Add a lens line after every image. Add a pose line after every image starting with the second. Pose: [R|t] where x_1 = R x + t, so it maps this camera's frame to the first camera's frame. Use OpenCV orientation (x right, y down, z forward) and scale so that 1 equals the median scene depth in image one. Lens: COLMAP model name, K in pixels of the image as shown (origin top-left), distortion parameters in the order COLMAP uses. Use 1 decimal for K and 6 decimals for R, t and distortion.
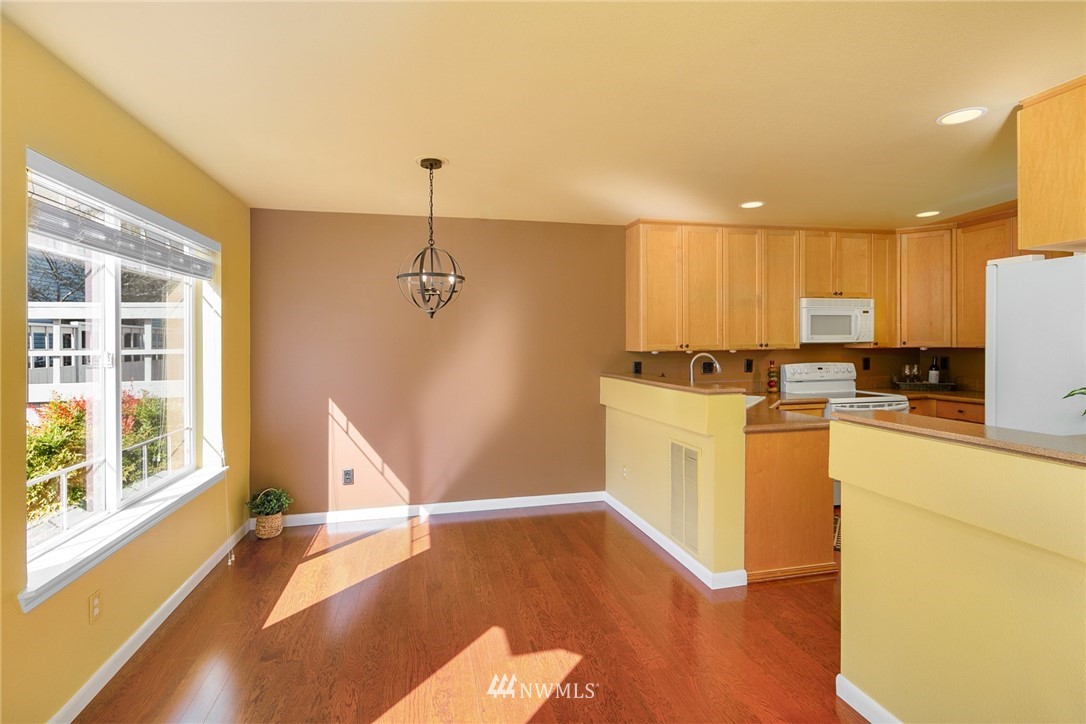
lens RADIAL K [[534.6, 0, 543.4], [0, 534.6, 339.8], [0, 0, 1]] dist [0.004207, 0.000403]
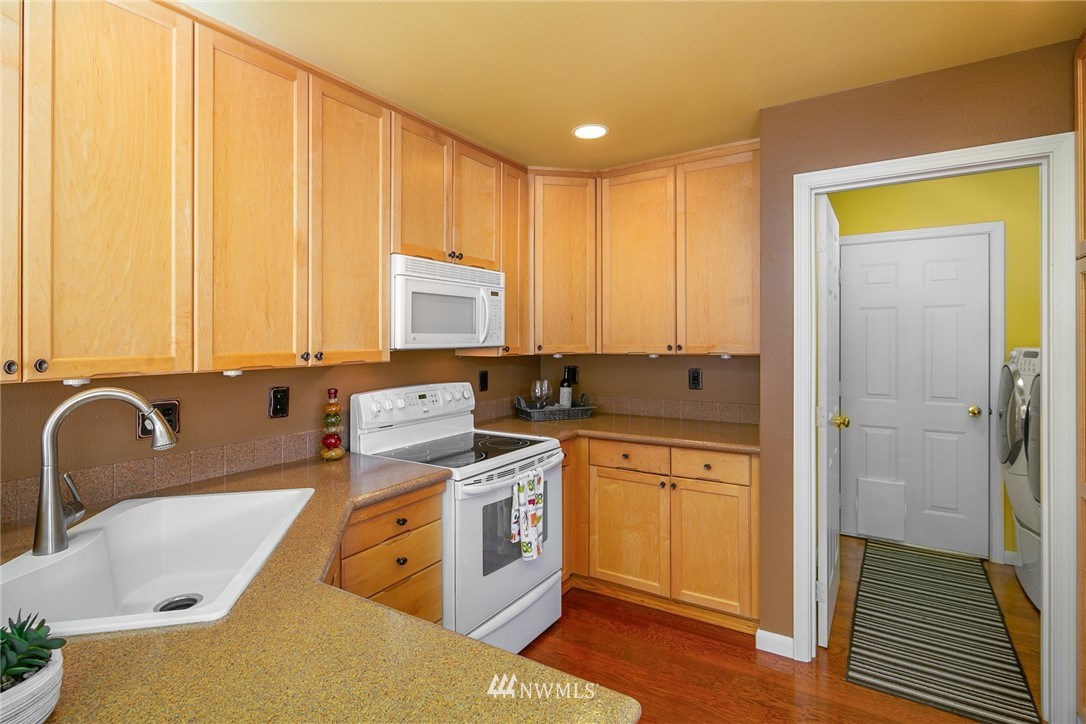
lens RADIAL K [[534.6, 0, 543.4], [0, 534.6, 339.8], [0, 0, 1]] dist [0.004207, 0.000403]
pose [[0.712812, 0.004034, 0.701343, 0.239181], [-0.005084, 0.999987, -0.000586, -0.002897], [-0.701336, -0.003148, 0.712823, 0.556575]]
